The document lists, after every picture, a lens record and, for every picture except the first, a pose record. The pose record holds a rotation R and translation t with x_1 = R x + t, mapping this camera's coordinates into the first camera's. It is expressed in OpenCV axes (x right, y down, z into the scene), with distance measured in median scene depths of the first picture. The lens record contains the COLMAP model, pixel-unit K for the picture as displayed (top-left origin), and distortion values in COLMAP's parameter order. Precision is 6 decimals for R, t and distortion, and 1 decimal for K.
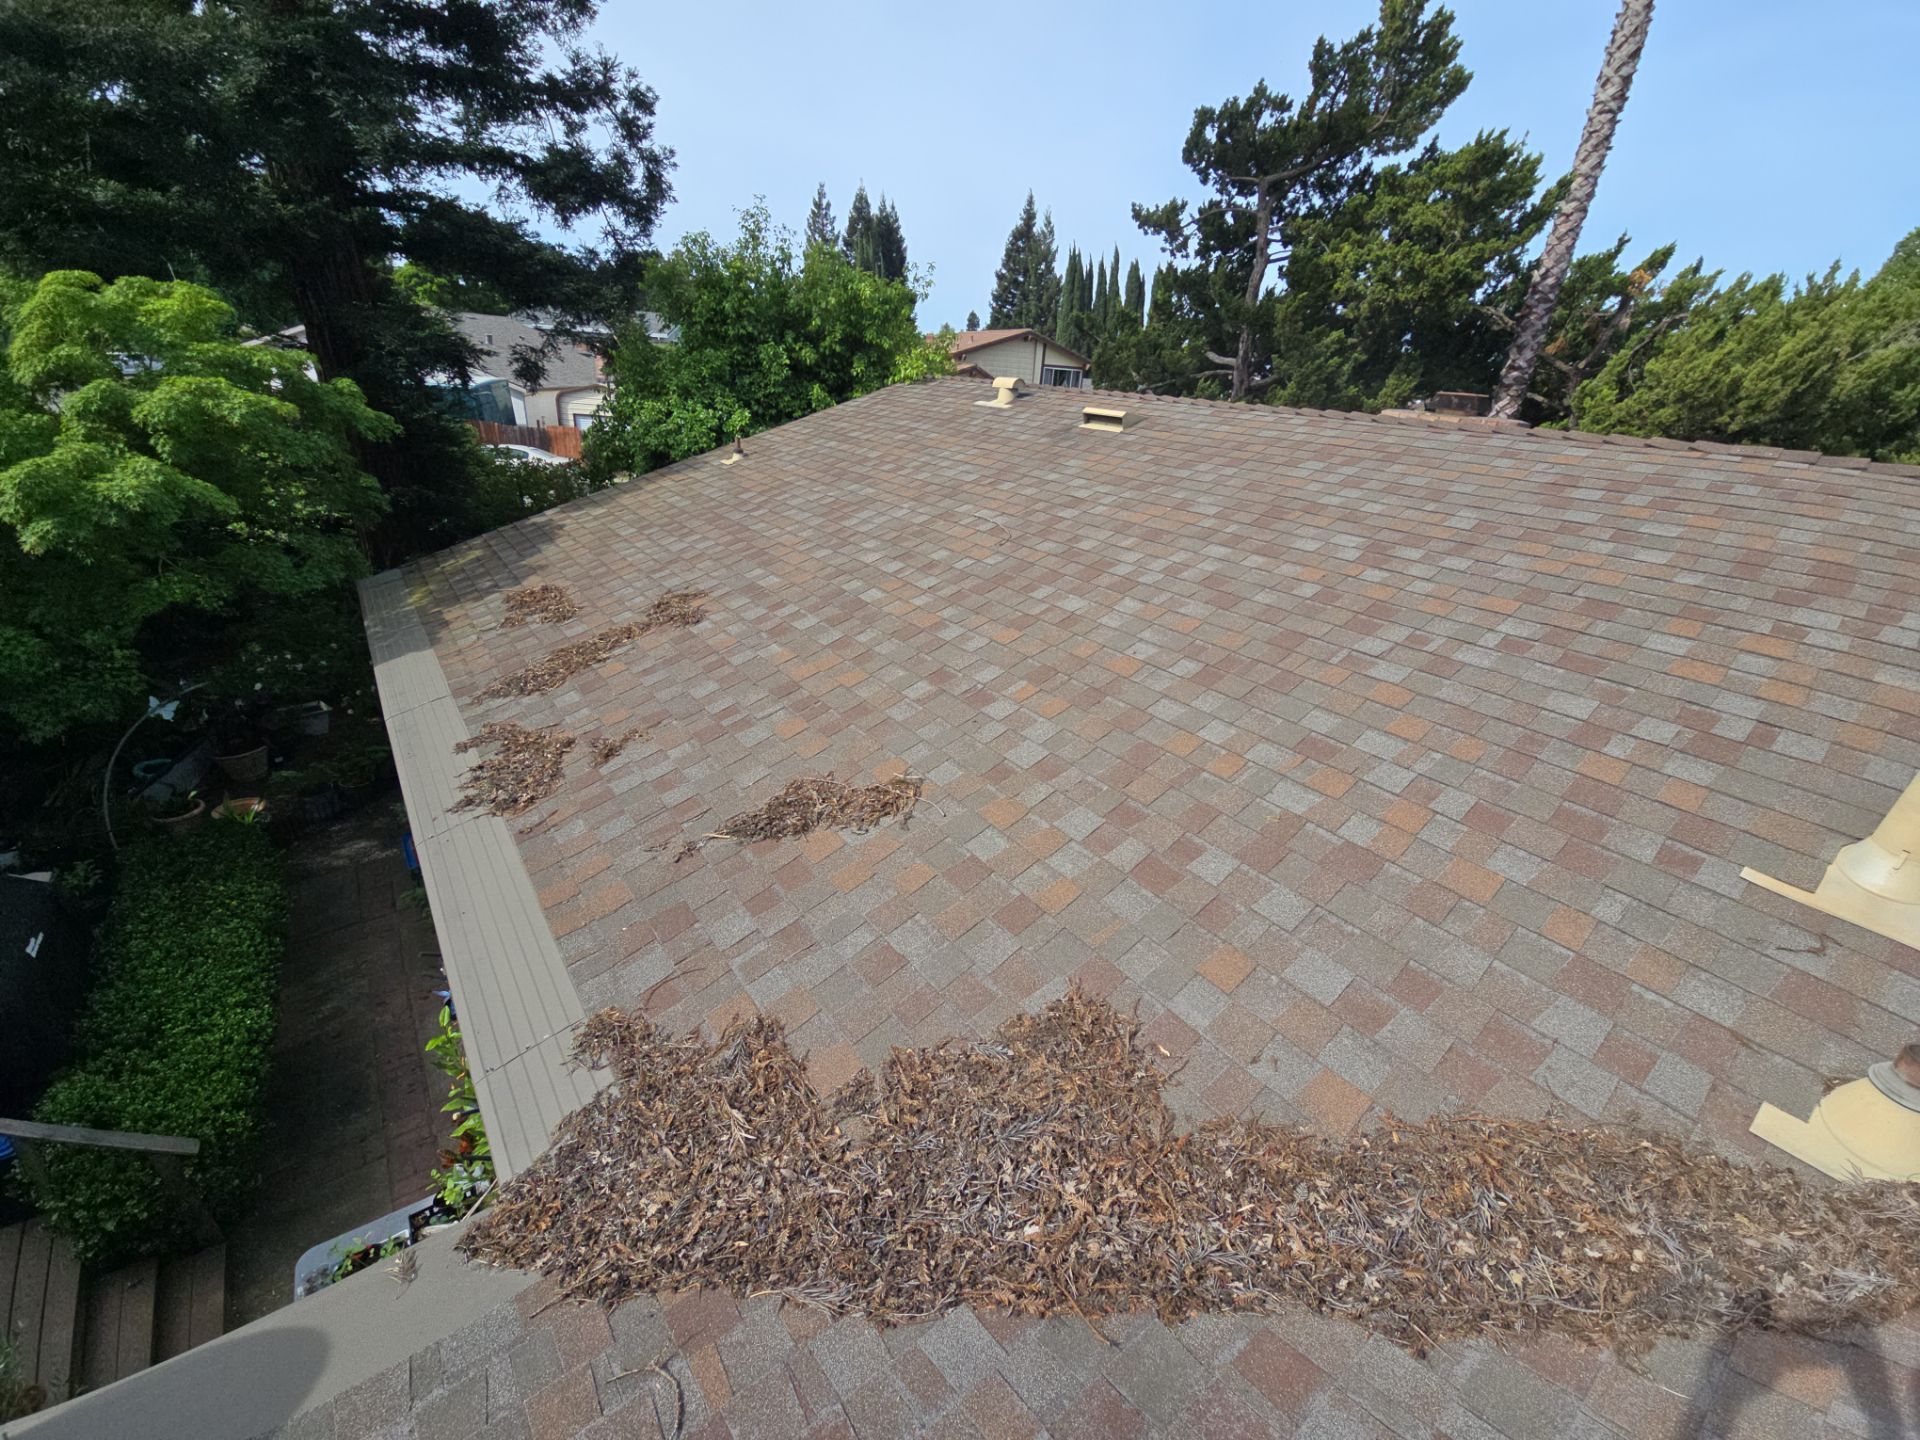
lens RADIAL K [[774.6, 0, 958.3], [0, 774.6, 724.0], [0, 0, 1]] dist [0.002379, -0.004101]
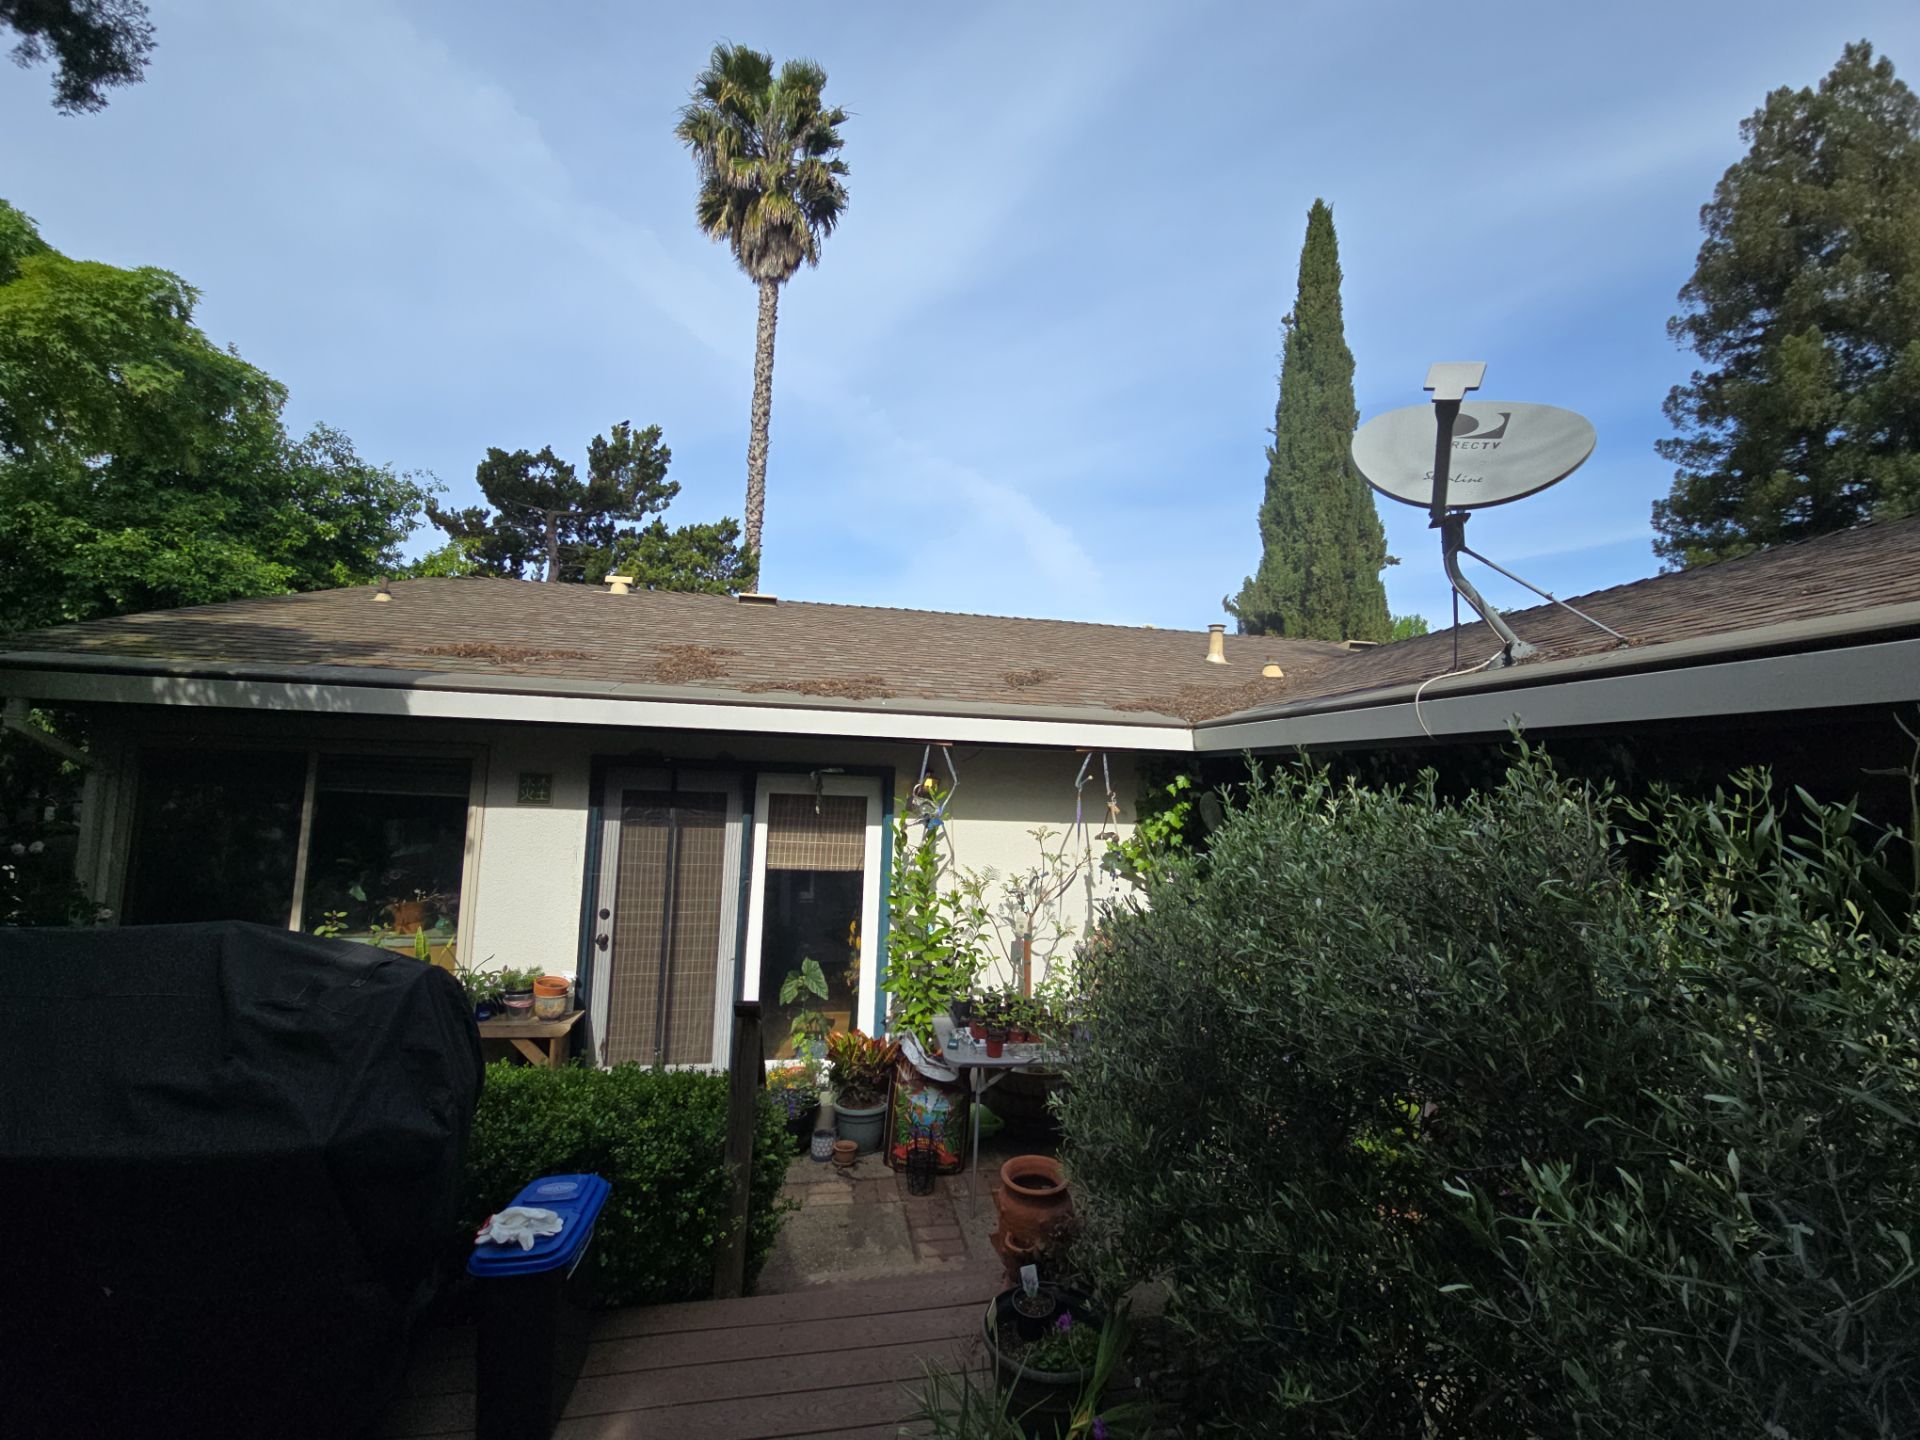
lens RADIAL K [[774.6, 0, 955.1], [0, 774.6, 719.7], [0, 0, 1]] dist [0.002379, -0.004101]
pose [[0.427851, 0.021004, 0.903605, -1.657777], [0.383595, 0.901010, -0.202573, 0.368560], [-0.818412, 0.433290, 0.377441, 0.525185]]
